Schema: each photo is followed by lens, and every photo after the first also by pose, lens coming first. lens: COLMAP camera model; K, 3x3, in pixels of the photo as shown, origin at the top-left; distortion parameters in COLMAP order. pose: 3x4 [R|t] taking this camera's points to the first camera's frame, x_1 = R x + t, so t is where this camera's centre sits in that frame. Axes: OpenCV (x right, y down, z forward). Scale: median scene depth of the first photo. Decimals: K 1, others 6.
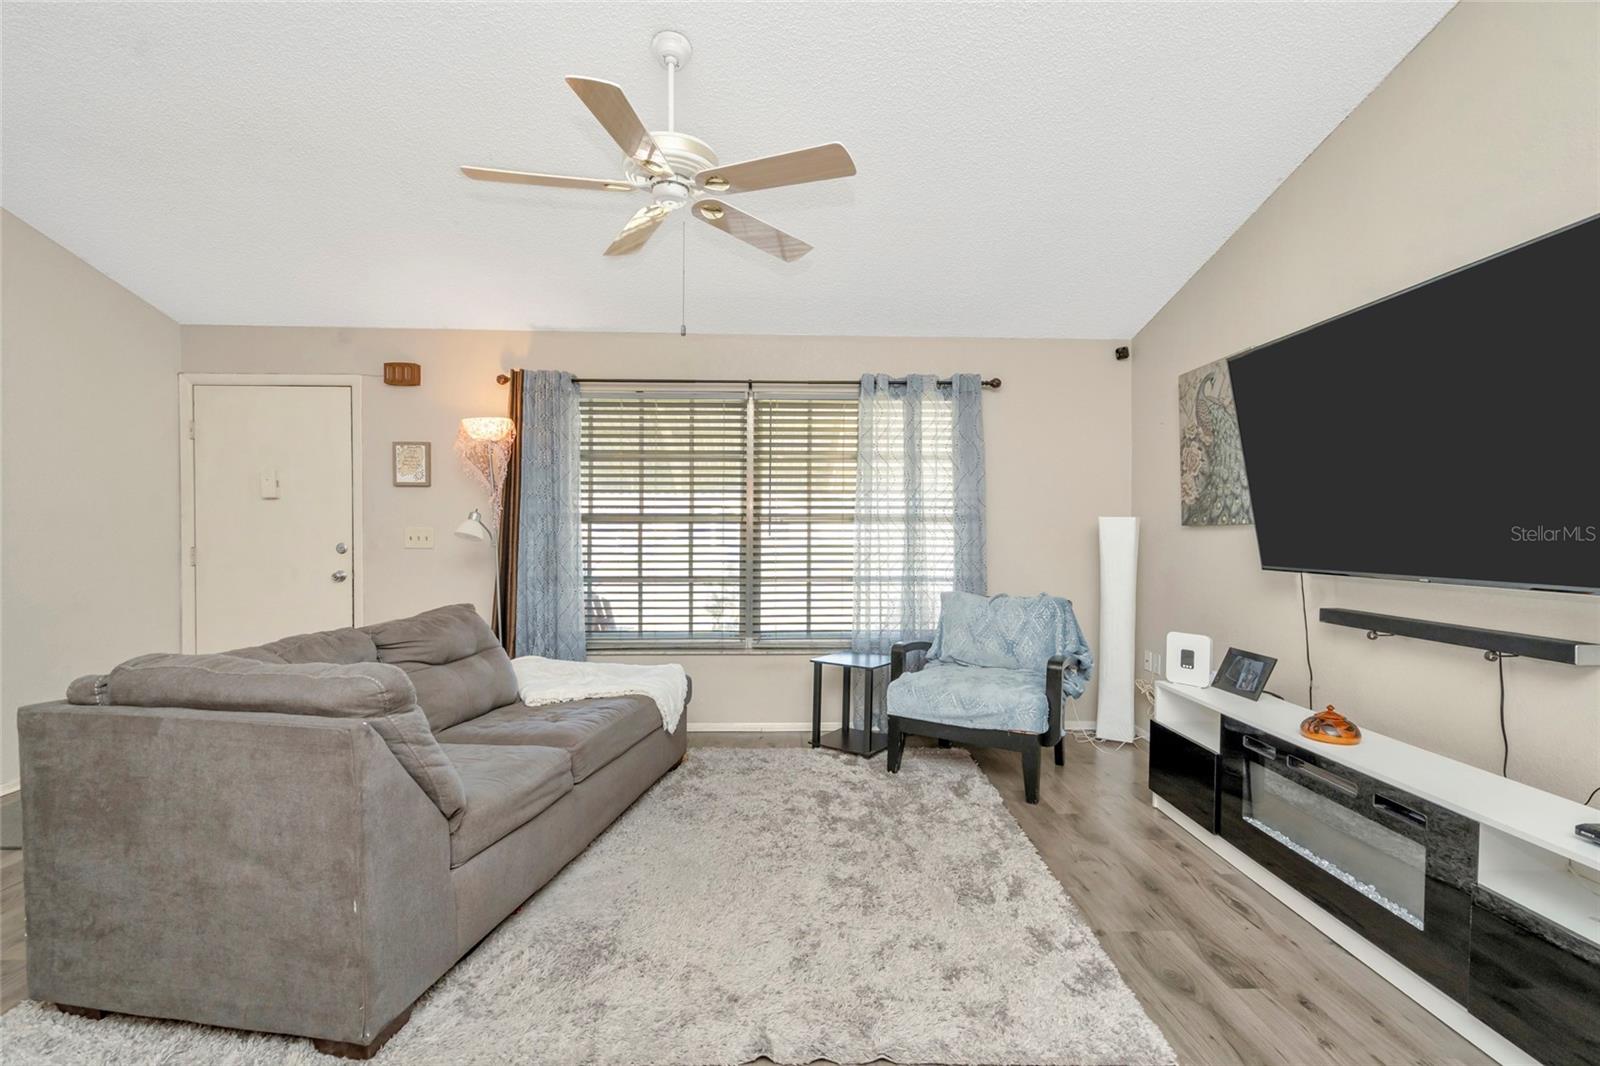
lens RADIAL K [[736.8, 0, 800.0], [0, 736.8, 533.0], [0, 0, 1]] dist [0.000406, 0.000186]
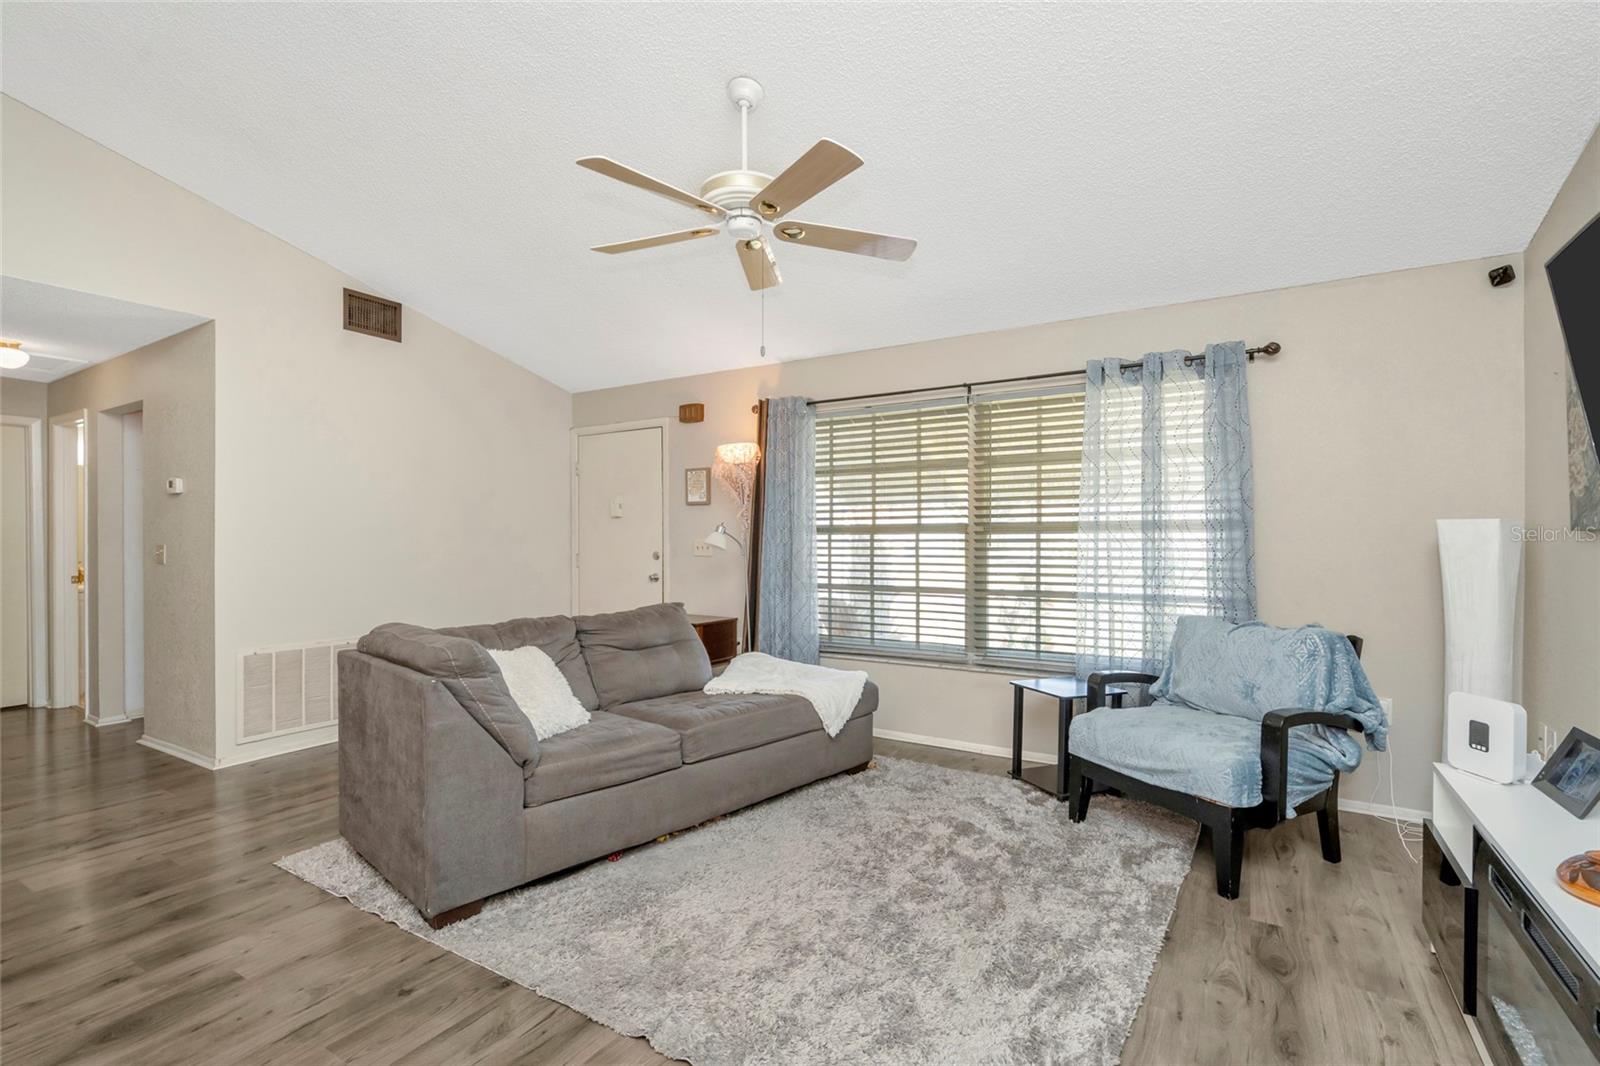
lens RADIAL K [[728.3, 0, 803.9], [0, 728.3, 535.7], [0, 0, 1]] dist [-0.000890, 0.000253]
pose [[0.834920, -0.006426, -0.550334, 0.304624], [-0.000472, 0.999923, -0.012392, 0.002326], [0.550371, 0.010606, 0.834853, 0.105240]]
